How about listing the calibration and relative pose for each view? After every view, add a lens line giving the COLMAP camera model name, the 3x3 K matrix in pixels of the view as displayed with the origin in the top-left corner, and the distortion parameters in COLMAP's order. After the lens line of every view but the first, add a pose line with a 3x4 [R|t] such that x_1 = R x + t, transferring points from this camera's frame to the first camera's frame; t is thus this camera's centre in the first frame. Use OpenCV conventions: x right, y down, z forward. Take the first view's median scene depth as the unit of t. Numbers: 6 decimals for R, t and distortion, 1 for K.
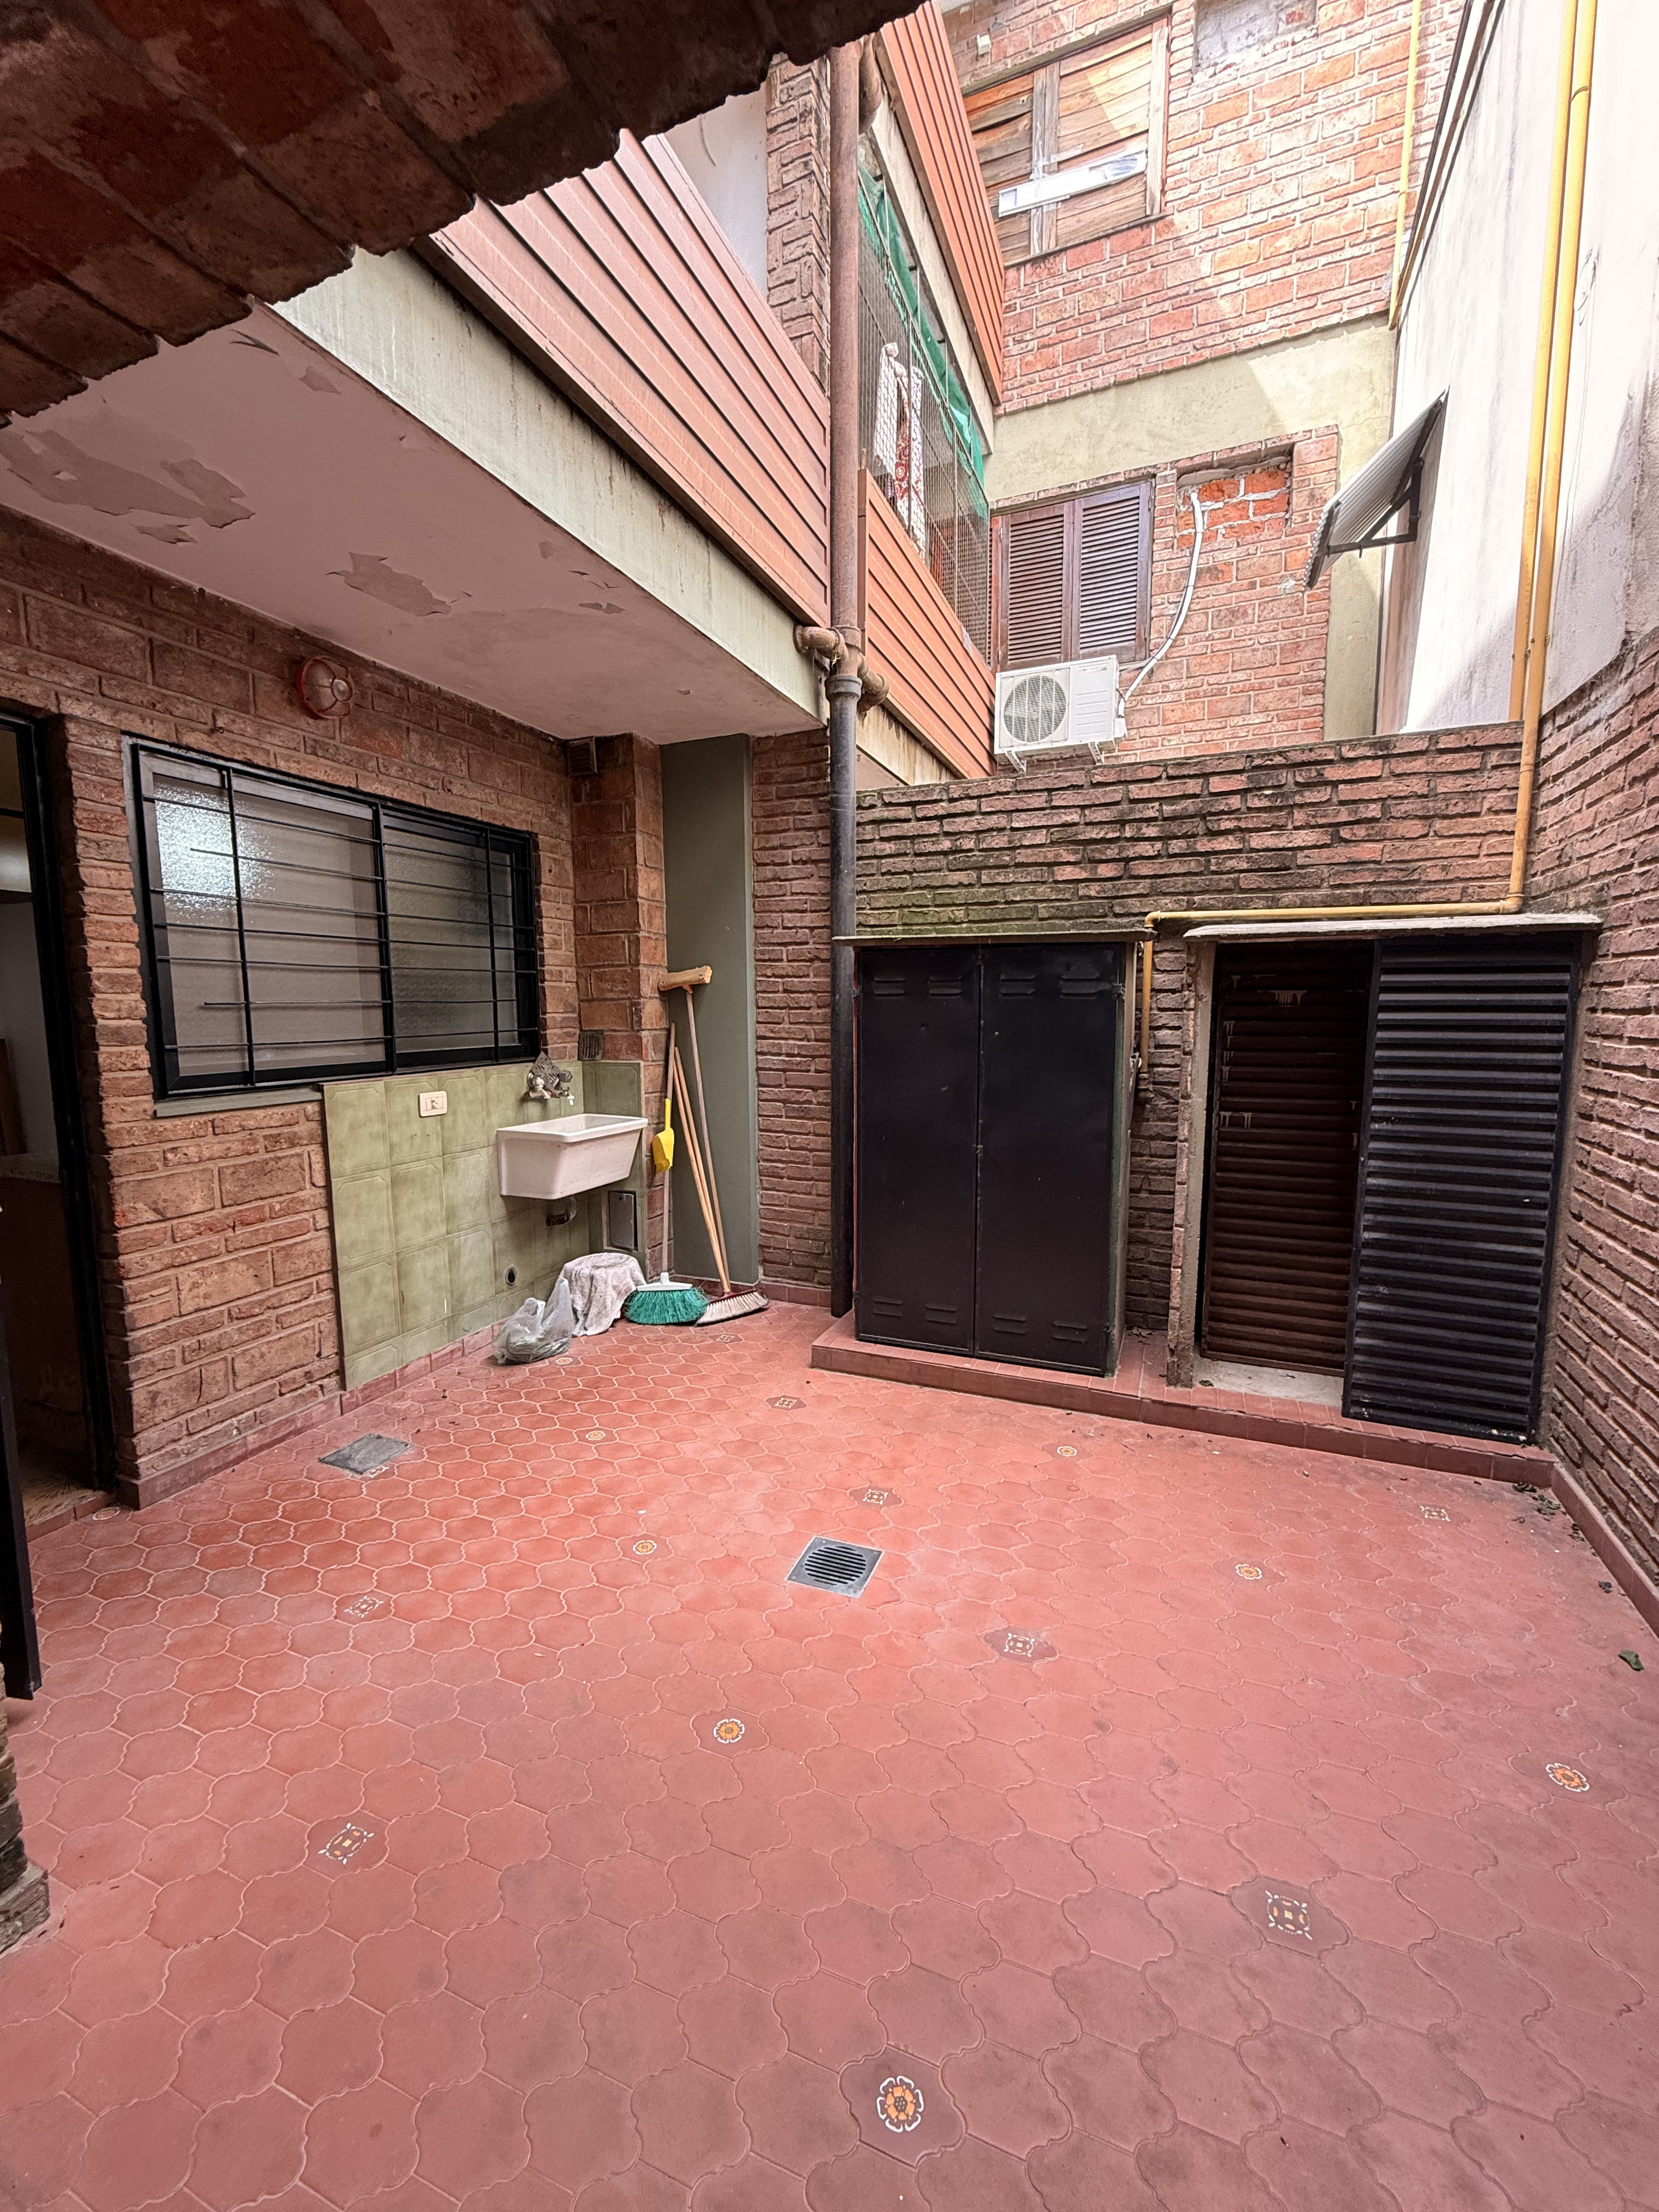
lens RADIAL K [[880.4, 0, 828.1], [0, 880.4, 1100.1], [0, 0, 1]] dist [-0.000211, 0.000064]
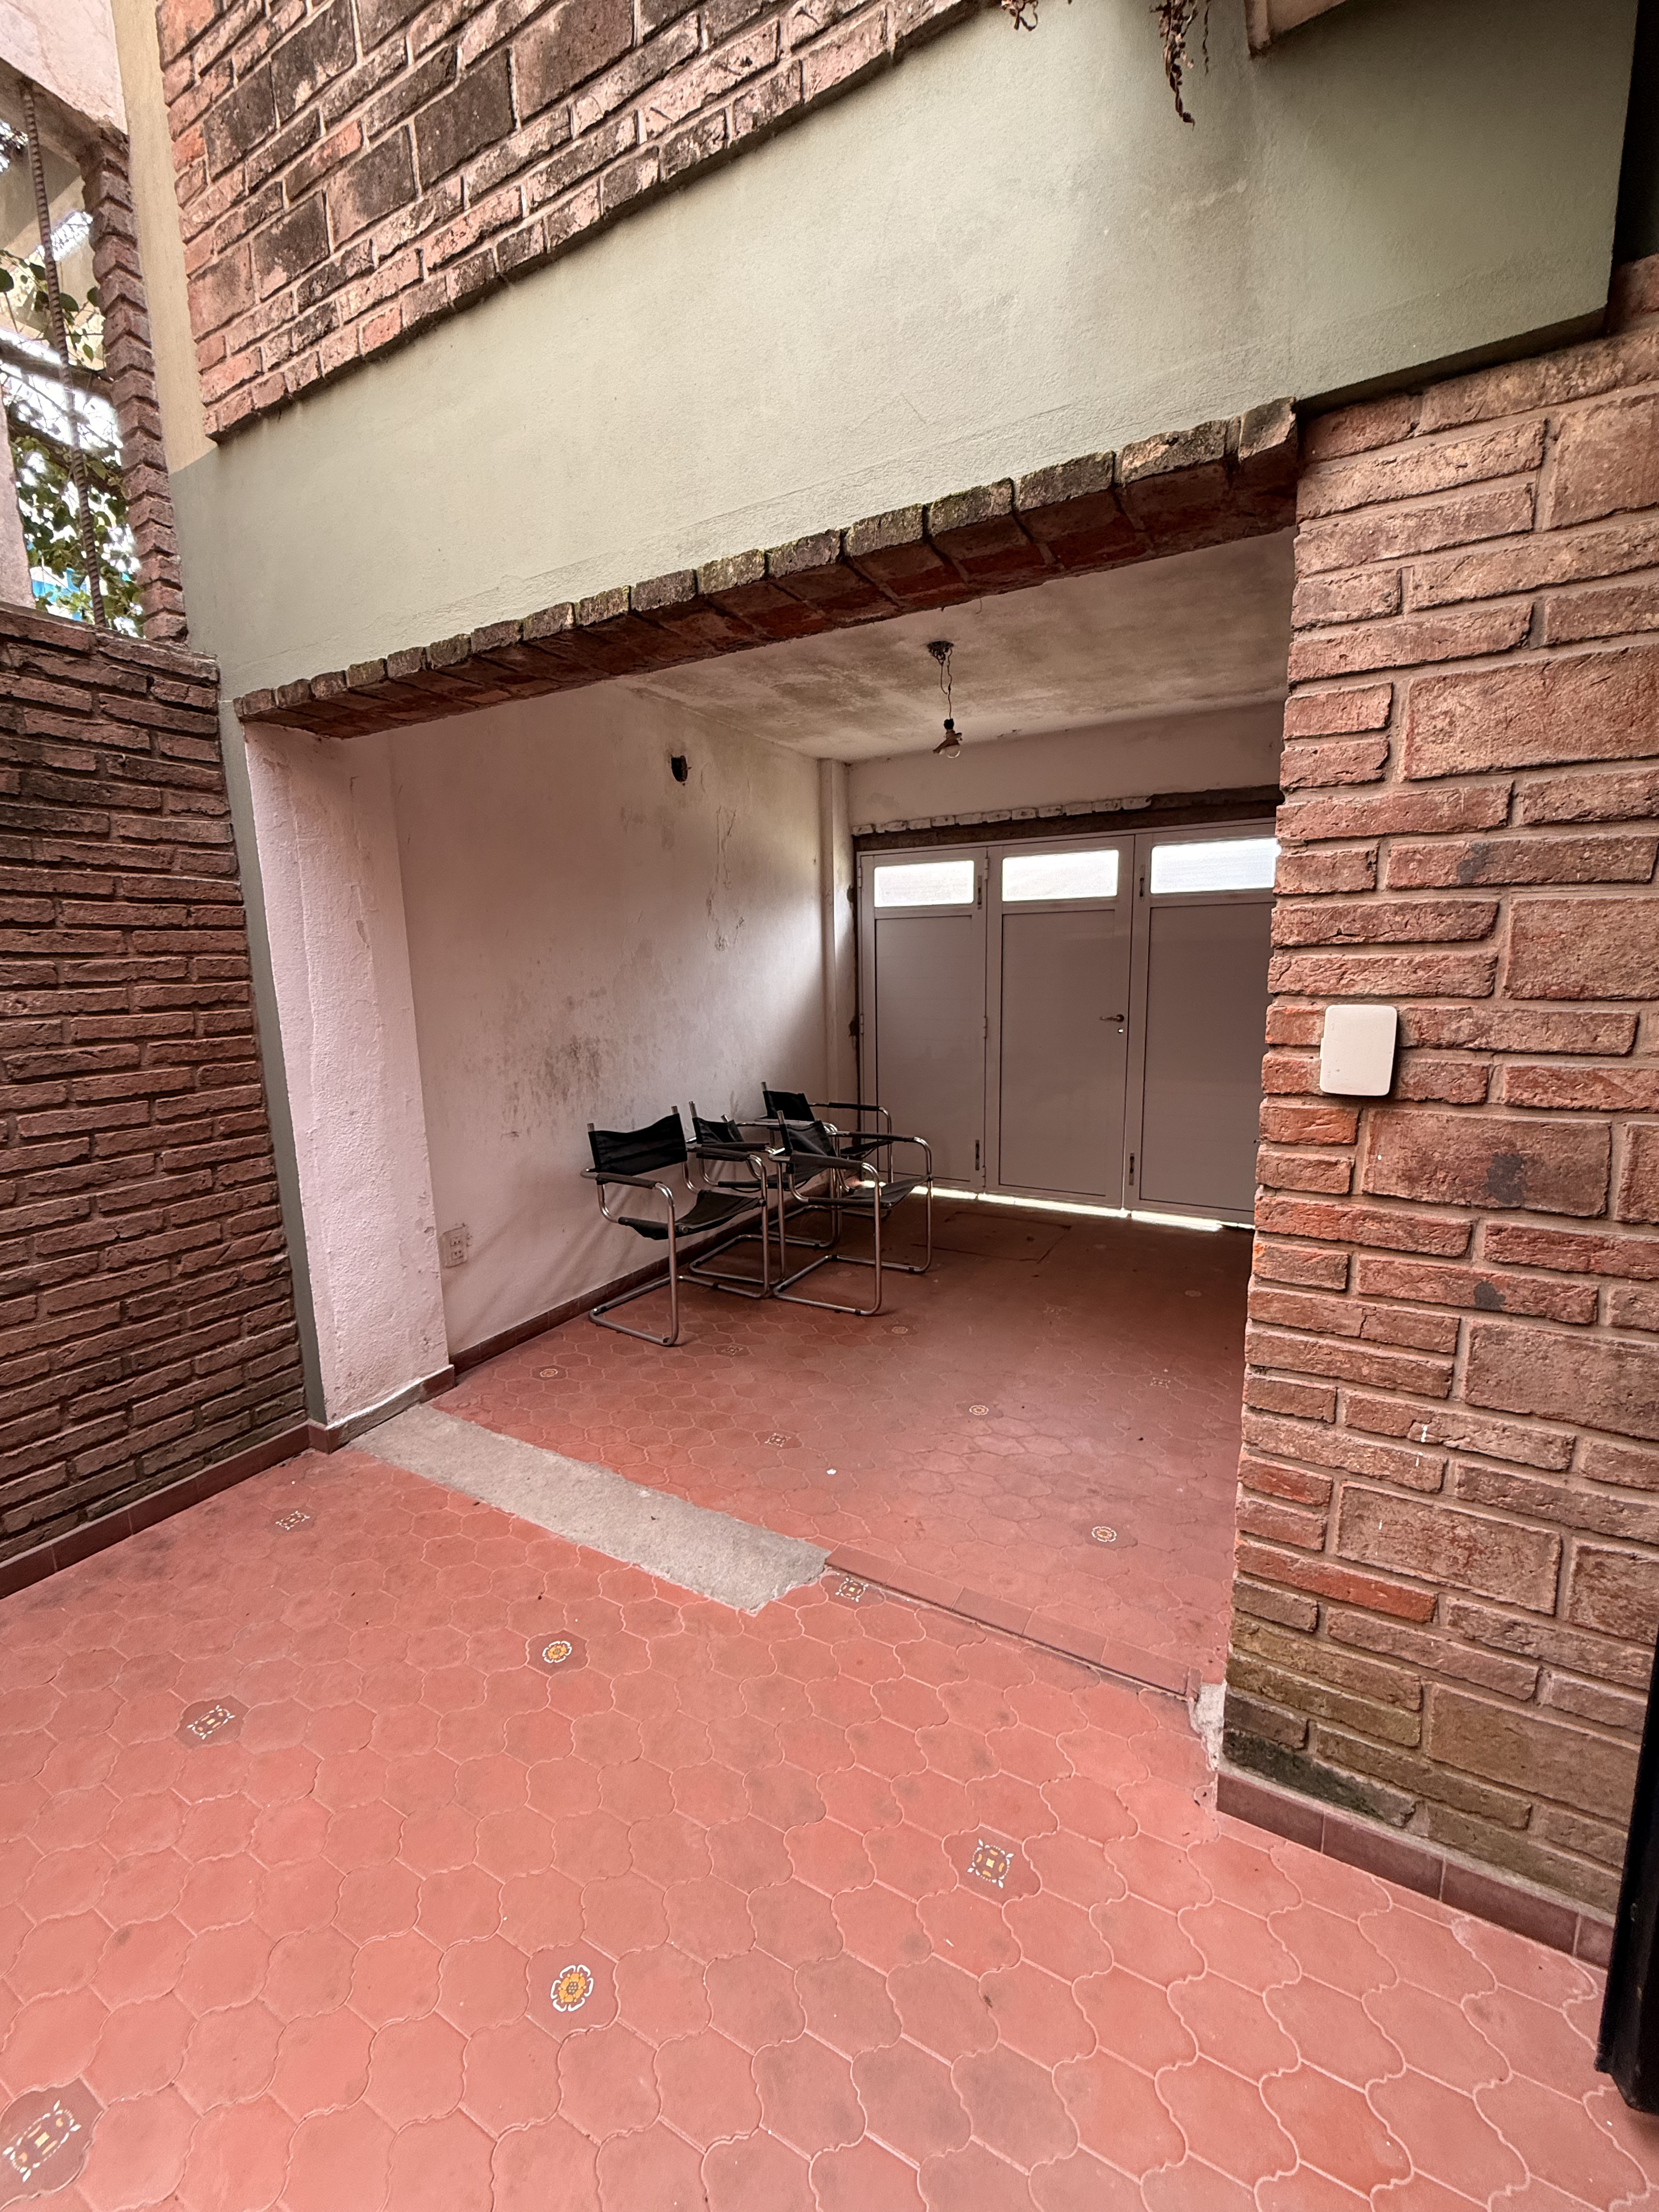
lens RADIAL K [[880.4, 0, 830.1], [0, 880.4, 1103.3], [0, 0, 1]] dist [-0.000211, 0.000064]
pose [[-0.992509, 0.007838, 0.121922, -0.227765], [0.040079, 0.963603, 0.264316, -0.105298], [-0.115413, 0.267222, -0.956699, 0.792480]]
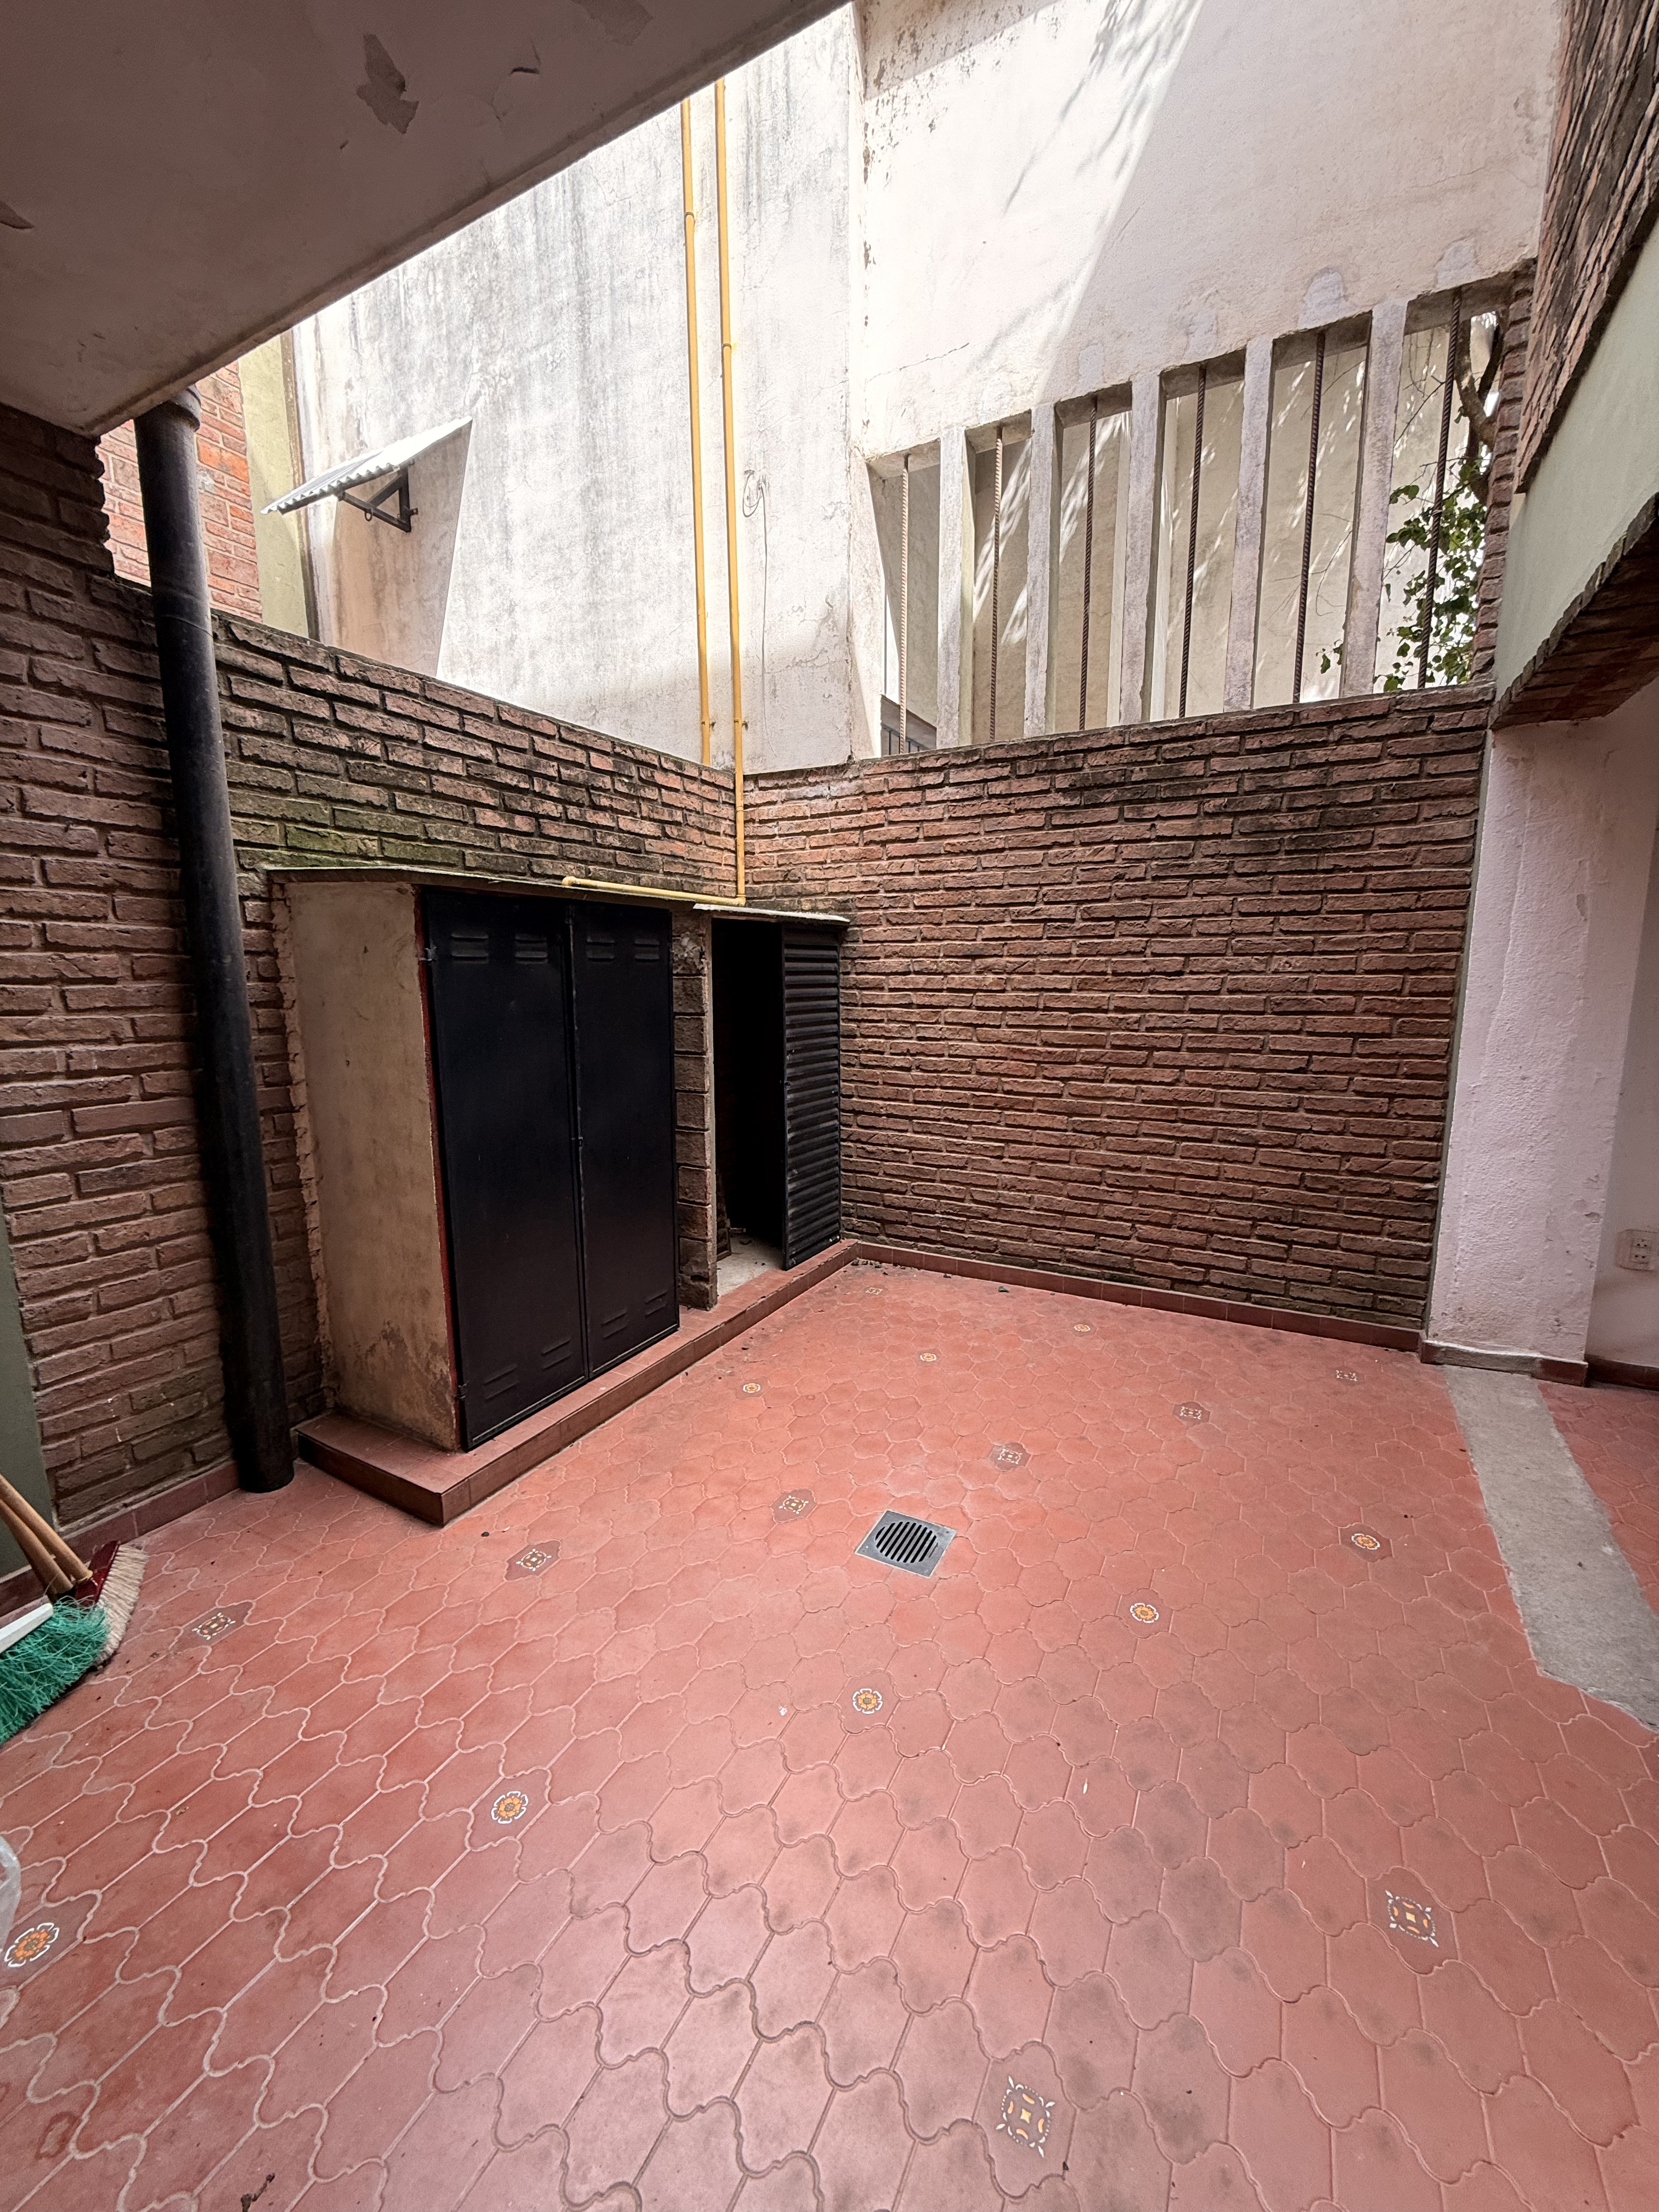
lens RADIAL K [[880.4, 0, 828.2], [0, 880.4, 1102.2], [0, 0, 1]] dist [-0.000211, 0.000064]
pose [[0.102812, -0.148161, 0.983605, -0.623555], [0.111627, 0.984317, 0.136600, -0.069903], [-0.988417, 0.095753, 0.117738, 0.641459]]
